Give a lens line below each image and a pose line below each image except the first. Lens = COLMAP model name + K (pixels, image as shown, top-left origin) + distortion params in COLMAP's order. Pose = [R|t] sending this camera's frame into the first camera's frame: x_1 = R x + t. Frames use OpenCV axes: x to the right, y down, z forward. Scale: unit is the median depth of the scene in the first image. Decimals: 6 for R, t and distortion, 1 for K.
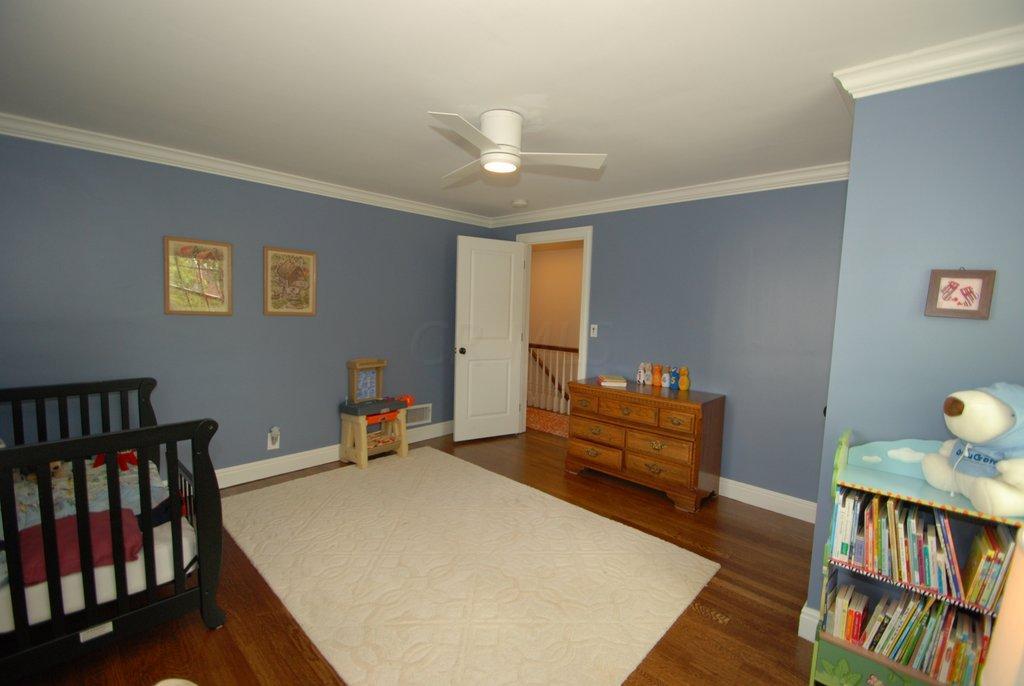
lens RADIAL K [[449.3, 0, 506.1], [0, 449.3, 341.5], [0, 0, 1]] dist [-0.000142, -0.000399]
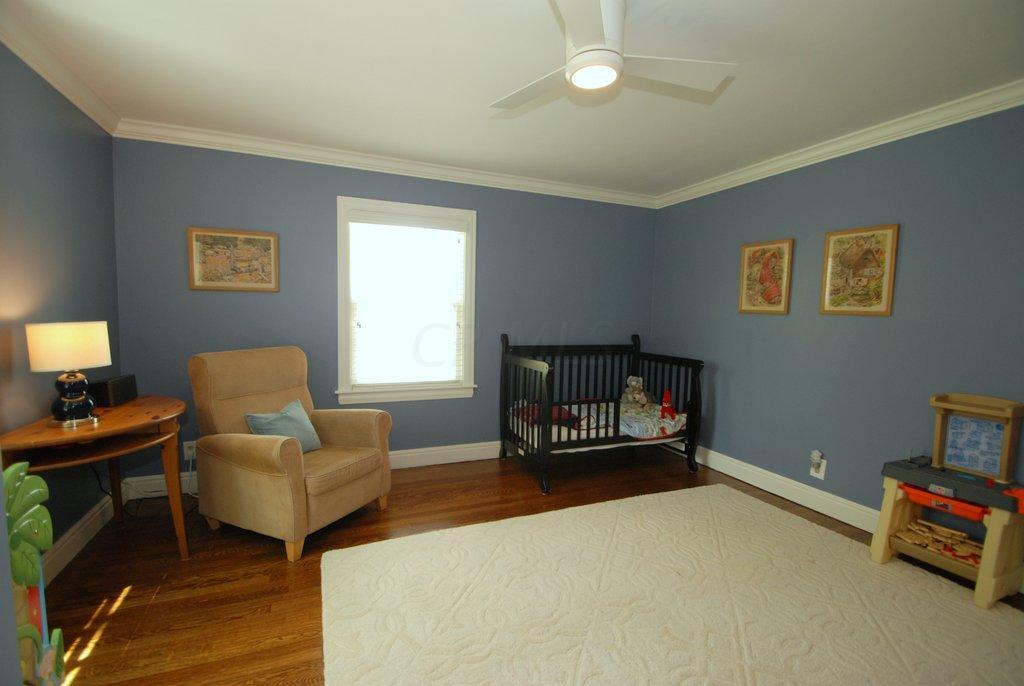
lens RADIAL K [[449.3, 0, 506.1], [0, 449.3, 341.5], [0, 0, 1]] dist [-0.000142, -0.000399]
pose [[-0.394998, 0.018274, -0.918500, 0.457942], [-0.119689, 0.990257, 0.071174, 0.002748], [0.910852, 0.138048, -0.388963, 0.770145]]
